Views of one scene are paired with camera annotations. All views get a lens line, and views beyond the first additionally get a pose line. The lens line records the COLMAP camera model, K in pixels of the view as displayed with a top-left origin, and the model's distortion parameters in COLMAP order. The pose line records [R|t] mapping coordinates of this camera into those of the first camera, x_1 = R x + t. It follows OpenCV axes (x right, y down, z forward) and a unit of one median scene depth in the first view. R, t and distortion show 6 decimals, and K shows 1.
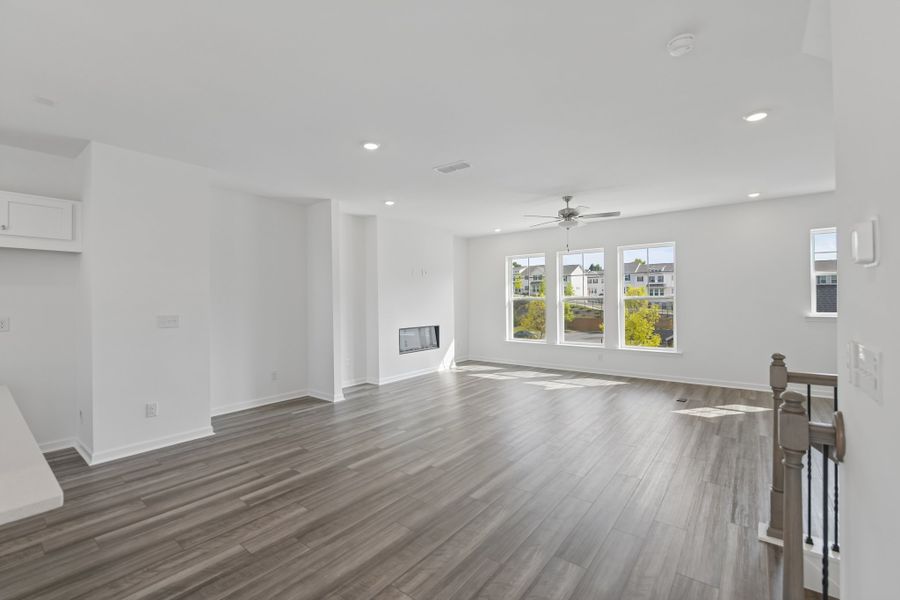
lens RADIAL K [[382.2, 0, 449.7], [0, 382.2, 296.4], [0, 0, 1]] dist [-0.007956, -0.002143]
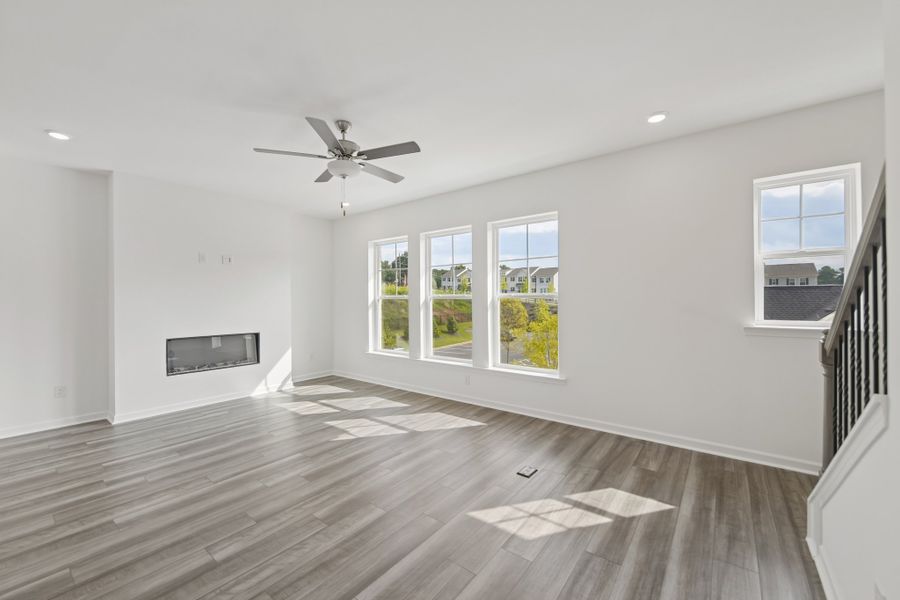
lens RADIAL K [[360.2, 0, 447.9], [0, 360.2, 298.0], [0, 0, 1]] dist [-0.008044, 0.000659]
pose [[0.999923, 0.005322, 0.011234, 0.394782], [-0.005357, 0.999981, 0.003156, 0.006563], [-0.011217, -0.003216, 0.999932, 0.374732]]
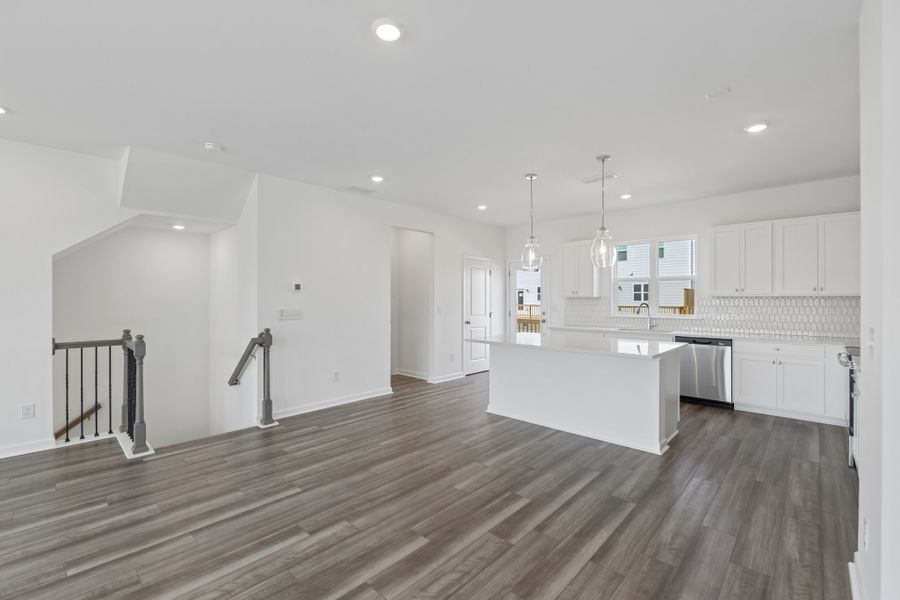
lens RADIAL K [[382.2, 0, 447.8], [0, 382.2, 297.7], [0, 0, 1]] dist [-0.007956, -0.002143]
pose [[-0.995386, 0.012403, 0.095143, -0.189433], [0.011482, 0.999882, -0.010224, 0.009481], [-0.095258, -0.009084, -0.995411, 0.852196]]
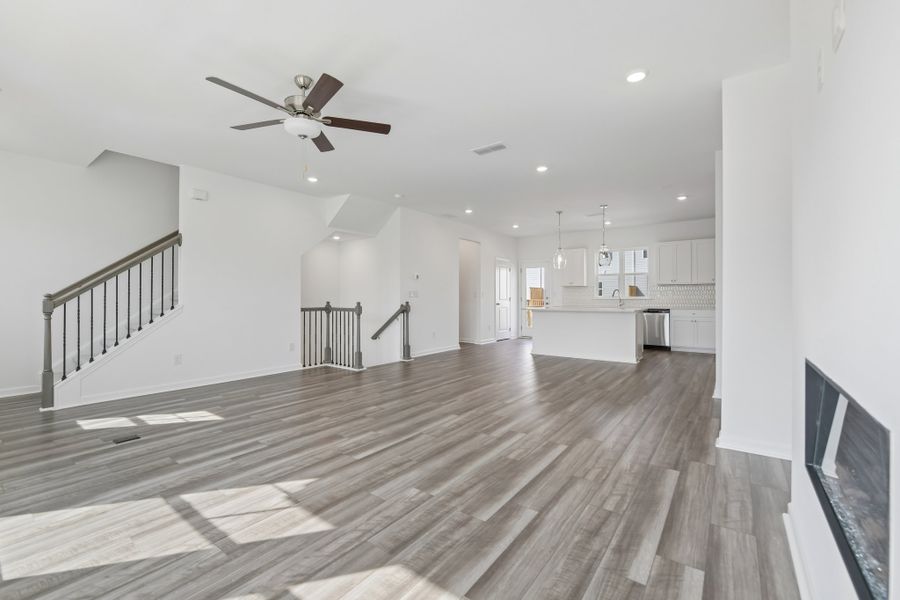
lens RADIAL K [[382.2, 0, 443.1], [0, 382.2, 297.2], [0, 0, 1]] dist [-0.007956, -0.002143]
pose [[-0.999821, 0.012821, -0.013923, 0.099236], [0.012925, 0.999889, -0.007431, 0.049605], [0.013827, -0.007609, -0.999875, 1.316351]]
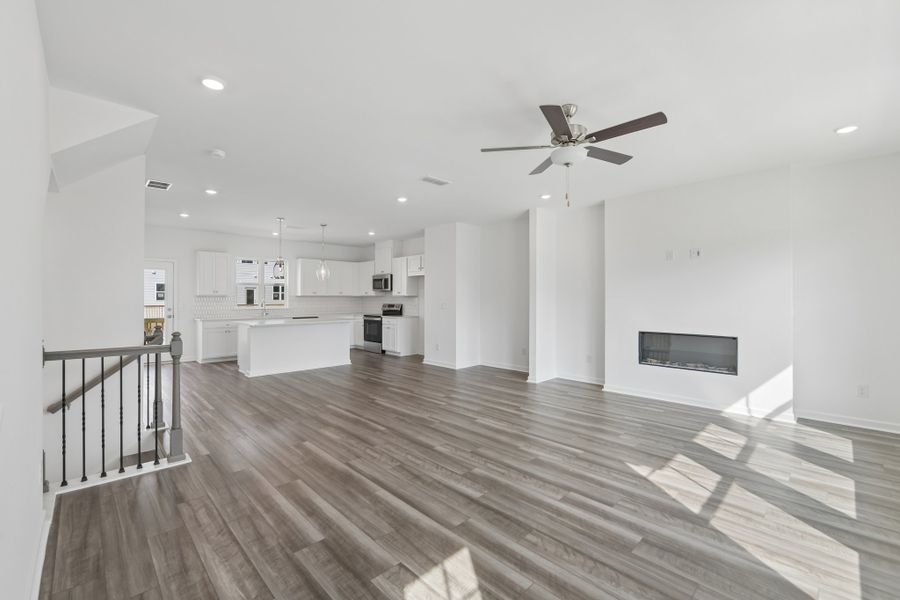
lens RADIAL K [[382.2, 0, 446.4], [0, 382.2, 296.0], [0, 0, 1]] dist [-0.007956, -0.002143]
pose [[-0.138206, 0.004125, -0.990395, 0.746716], [0.009543, 0.999950, 0.002833, 0.007124], [0.990357, -0.009060, -0.138239, 0.767502]]
